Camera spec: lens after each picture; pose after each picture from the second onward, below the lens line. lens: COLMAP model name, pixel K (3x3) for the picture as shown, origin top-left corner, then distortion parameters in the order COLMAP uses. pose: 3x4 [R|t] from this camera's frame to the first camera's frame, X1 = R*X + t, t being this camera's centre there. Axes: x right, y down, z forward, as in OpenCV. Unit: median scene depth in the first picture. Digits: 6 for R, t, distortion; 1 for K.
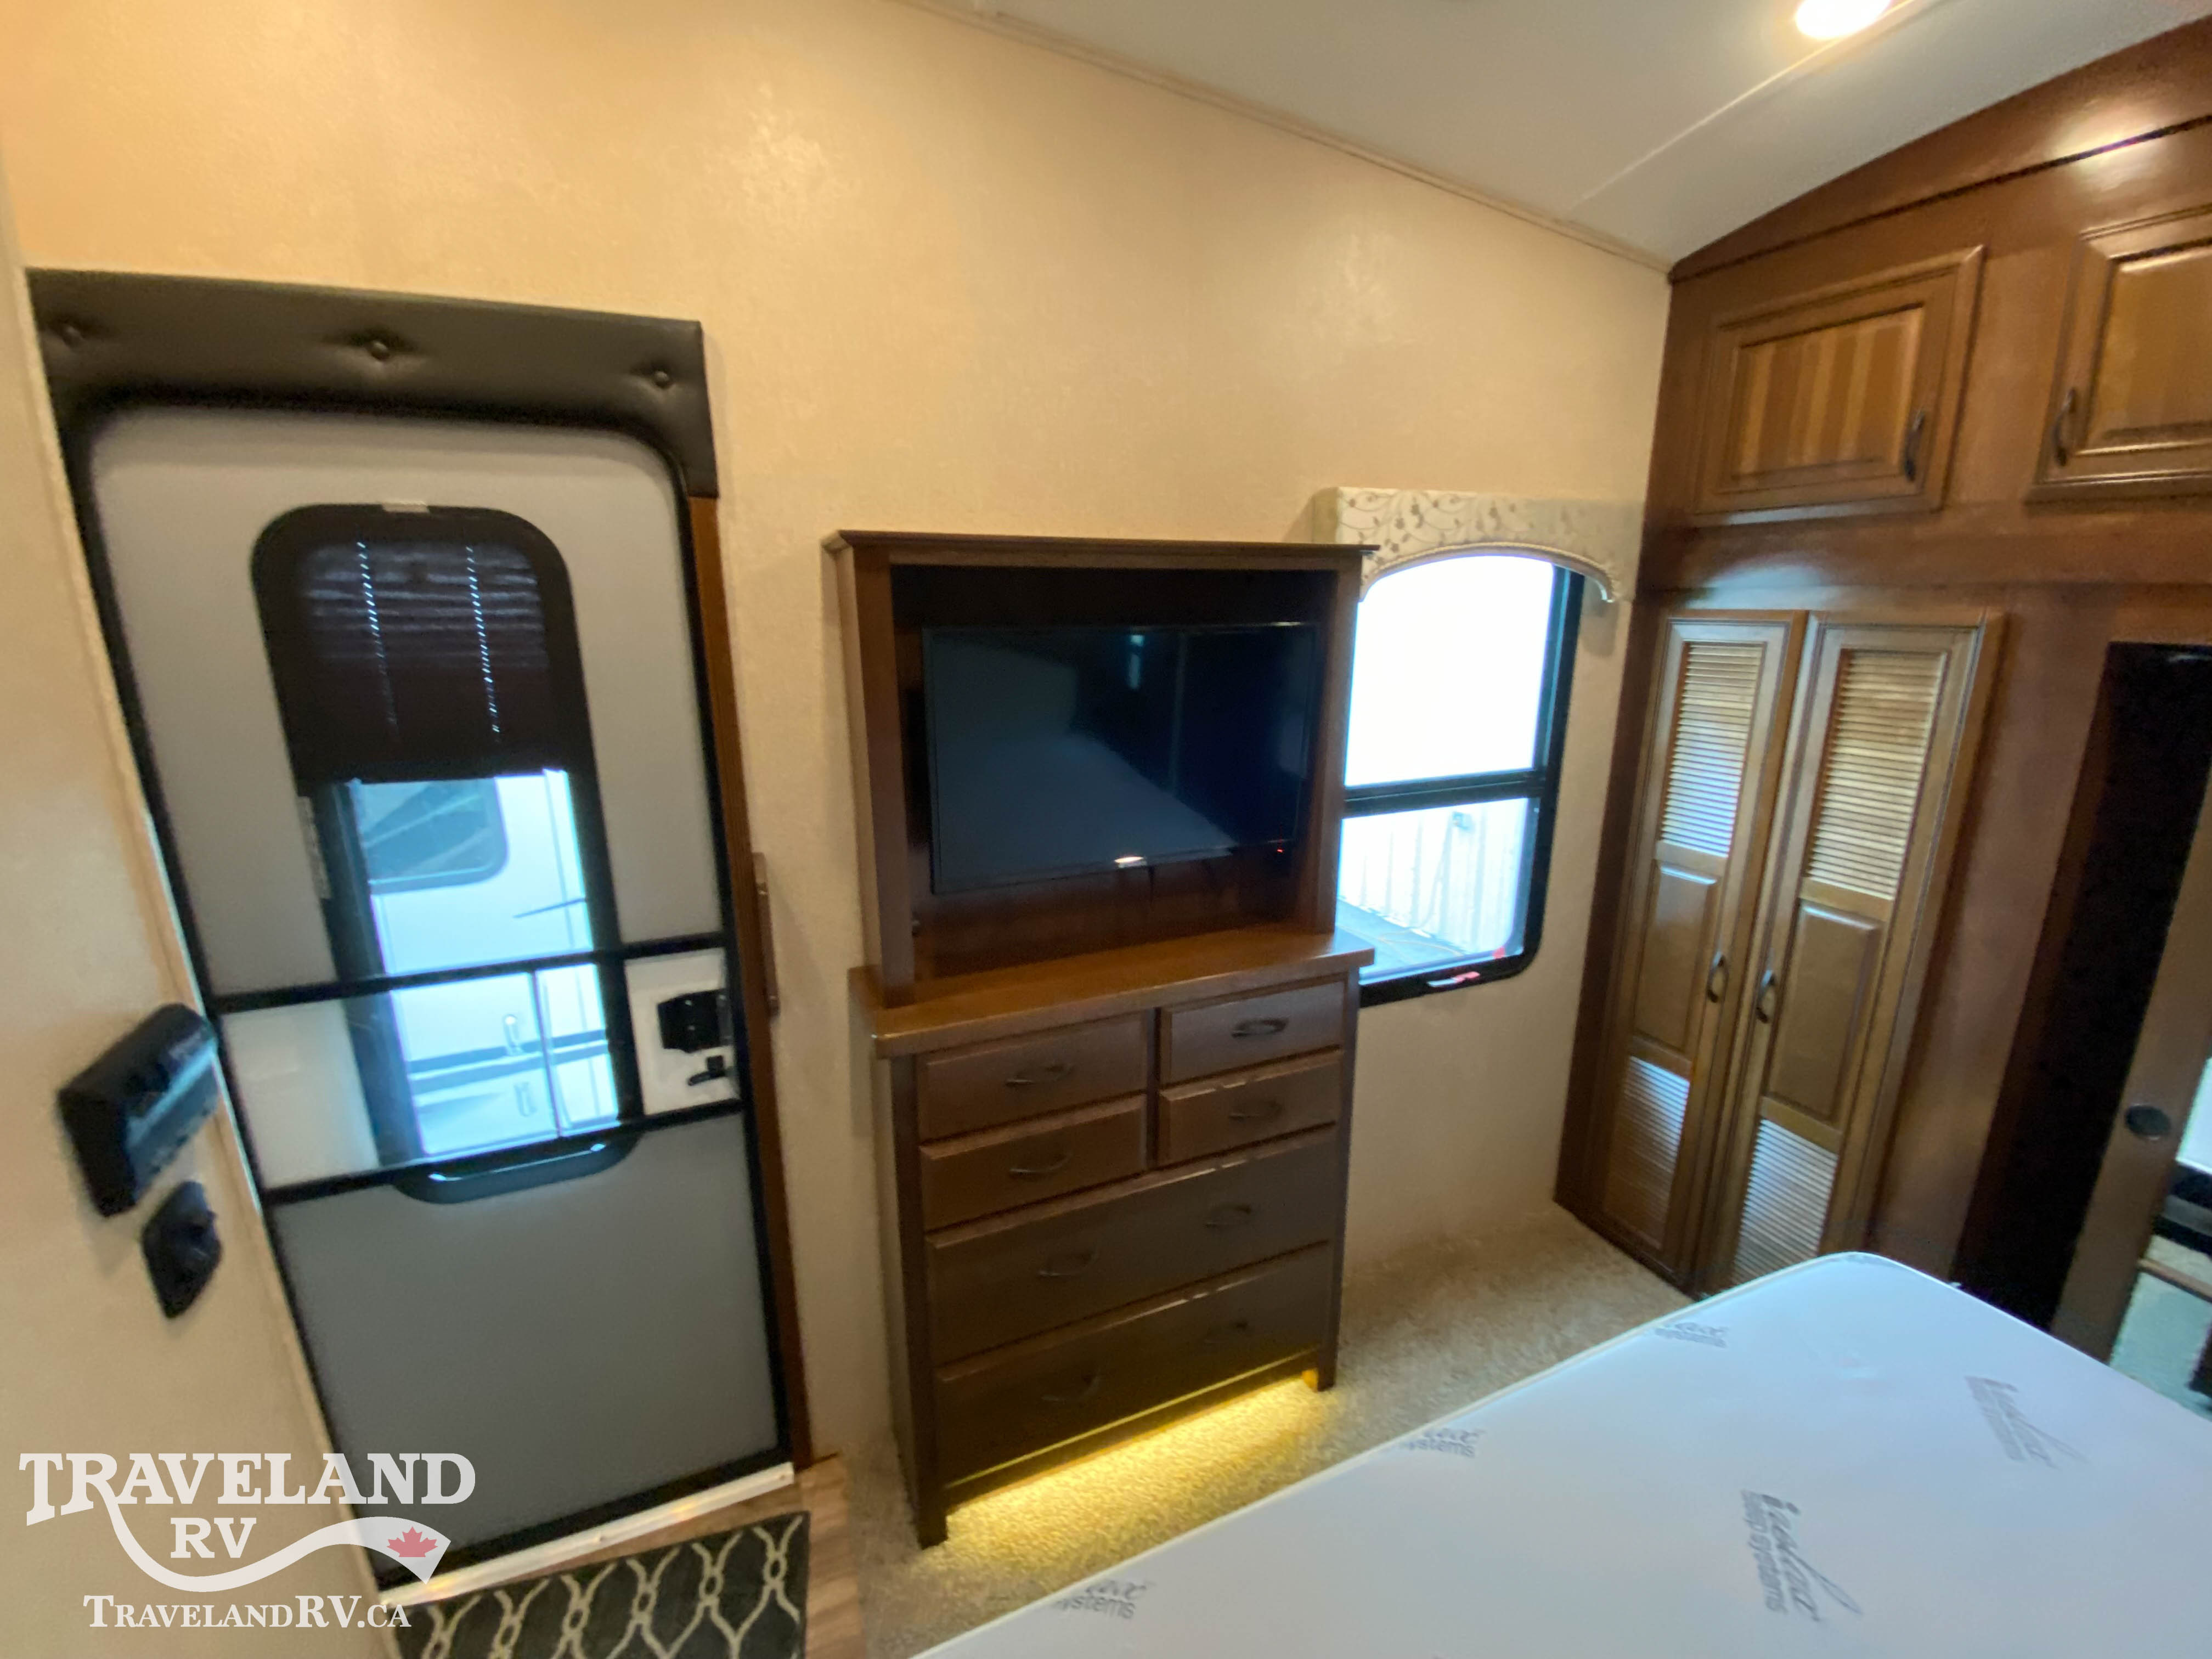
lens RADIAL K [[892.5, 0, 1100.8], [0, 892.5, 829.8], [0, 0, 1]] dist [0.020645, -0.020598]
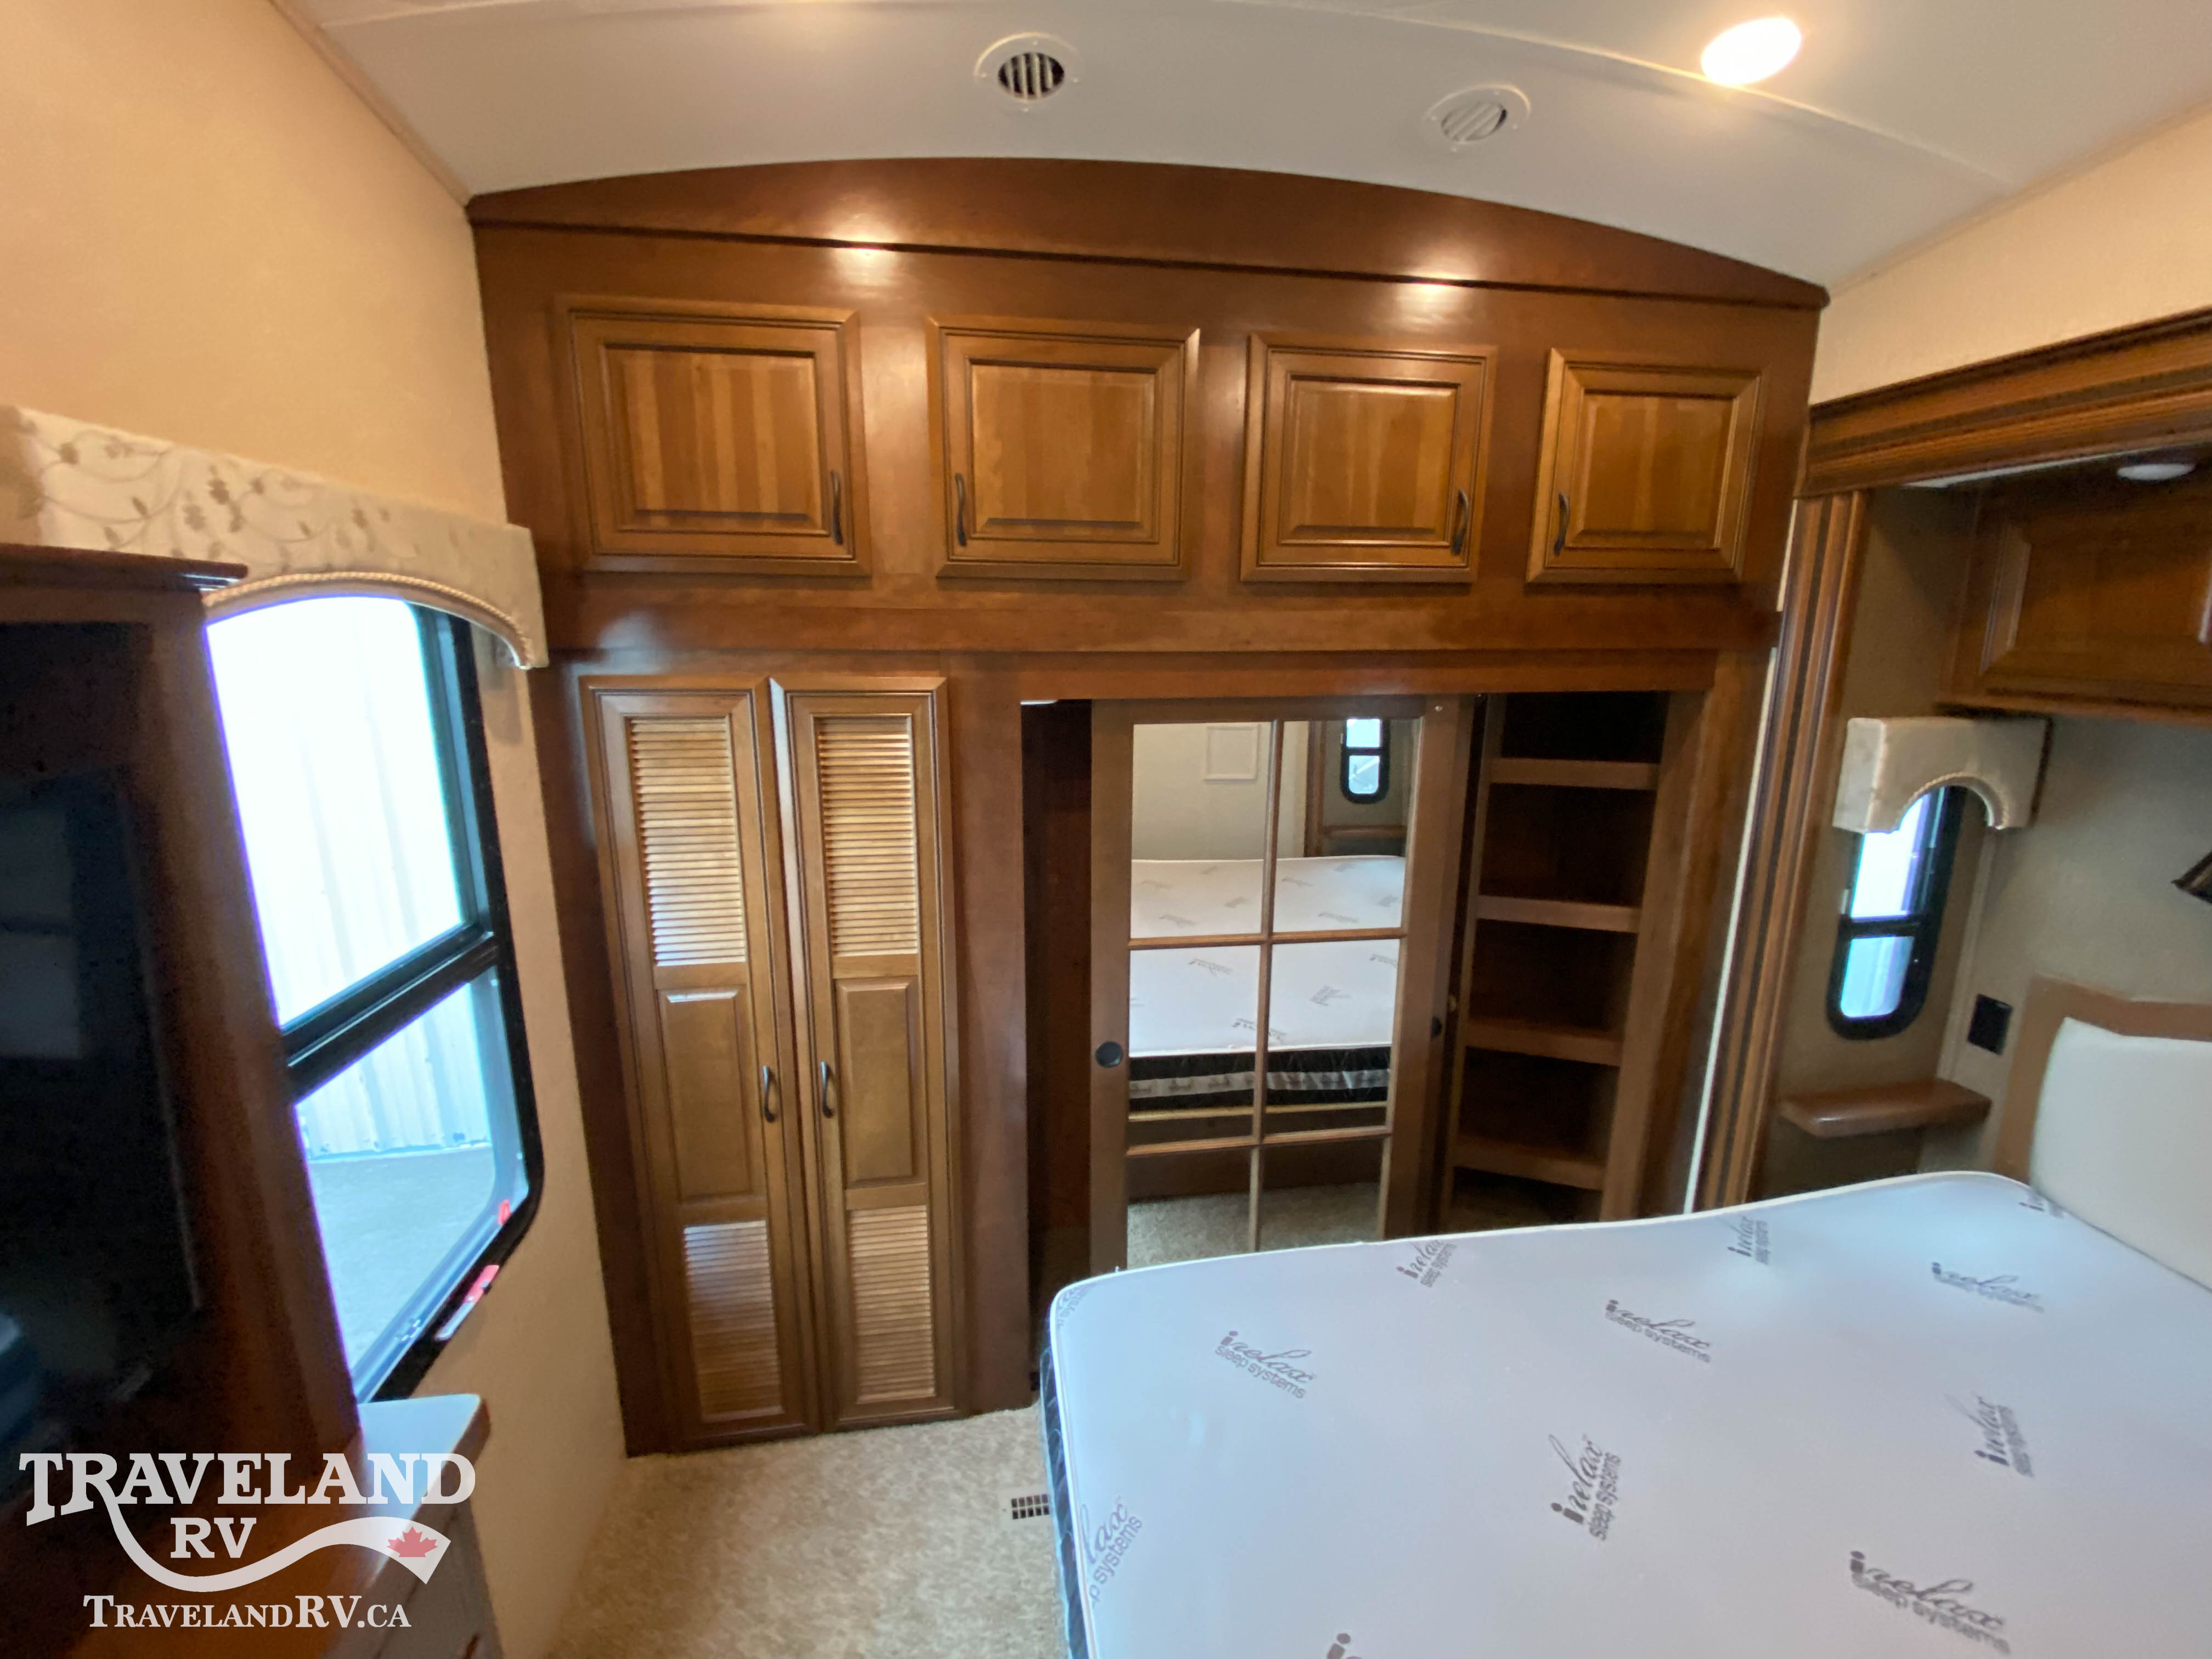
lens RADIAL K [[892.5, 0, 1100.8], [0, 892.5, 829.8], [0, 0, 1]] dist [0.020645, -0.020598]
pose [[0.238776, -0.196248, 0.951038, -0.011461], [0.230105, 0.962908, 0.140925, -0.147697], [-0.943418, 0.185189, 0.275077, 0.471693]]
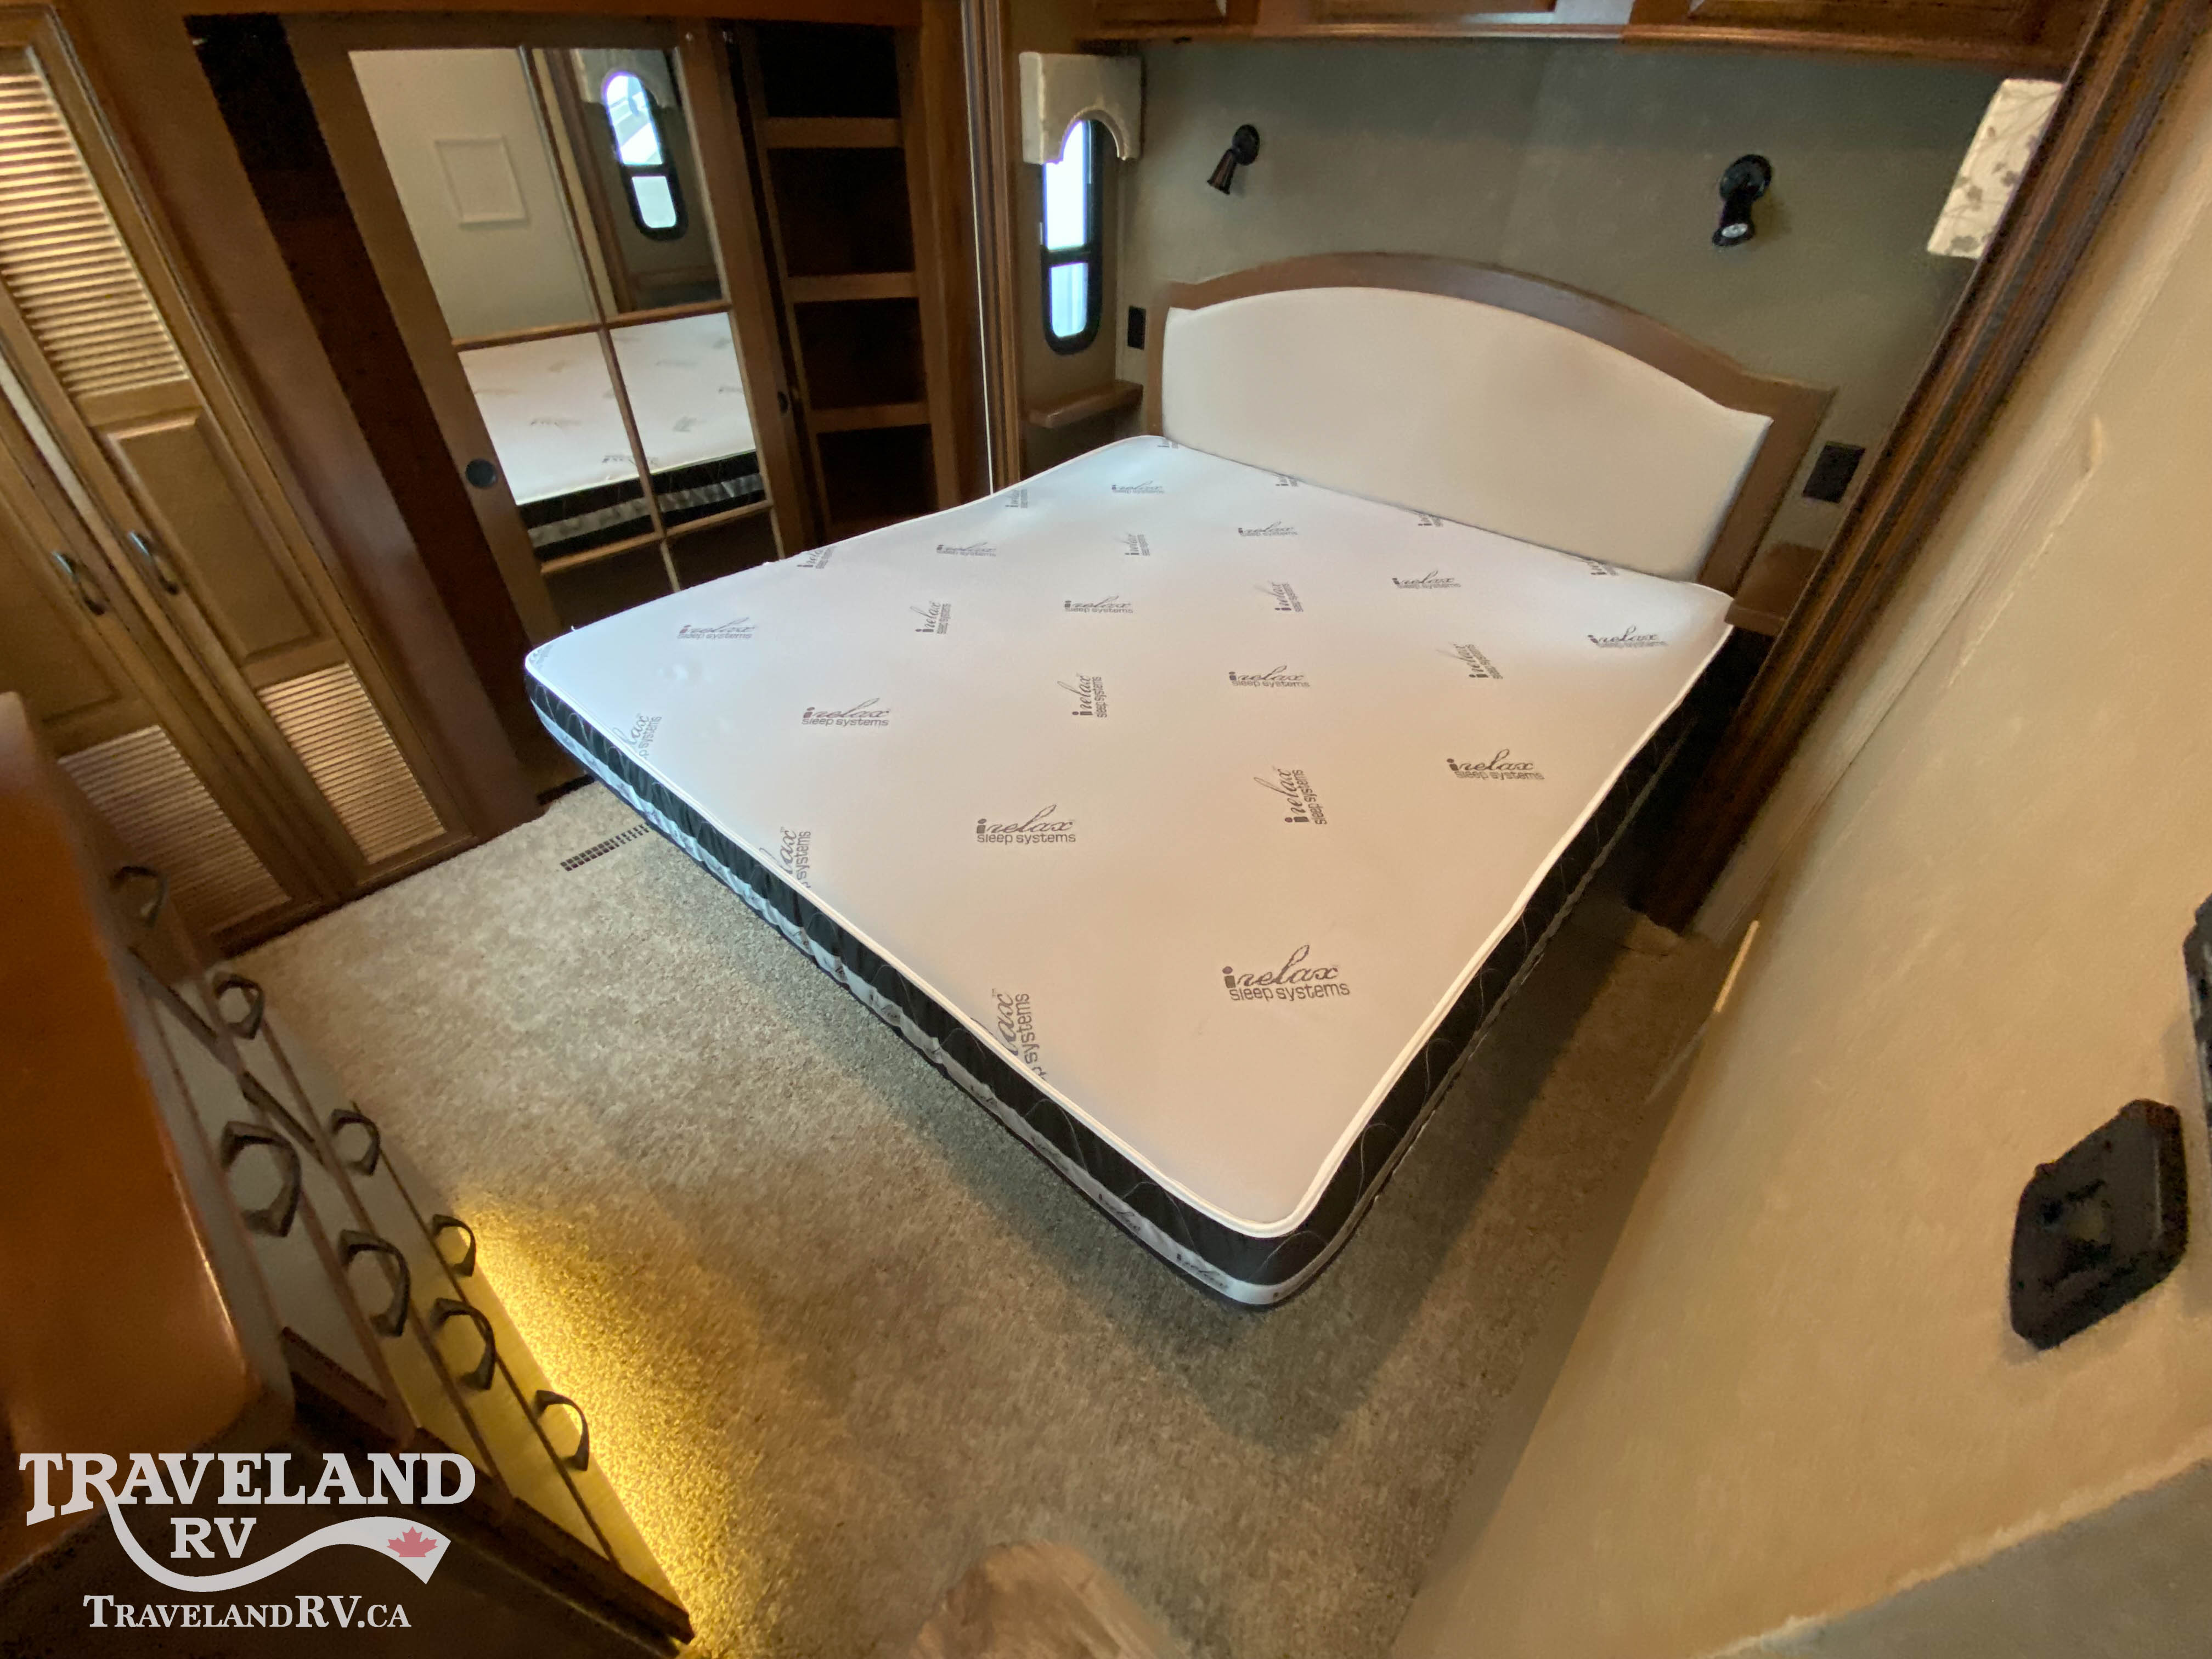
lens RADIAL K [[892.5, 0, 1100.8], [0, 892.5, 829.8], [0, 0, 1]] dist [0.020645, -0.020598]
pose [[-0.429447, -0.578114, 0.693801, -0.364515], [0.203943, 0.686322, 0.698119, -0.040845], [-0.879763, 0.441301, -0.176837, 0.529960]]
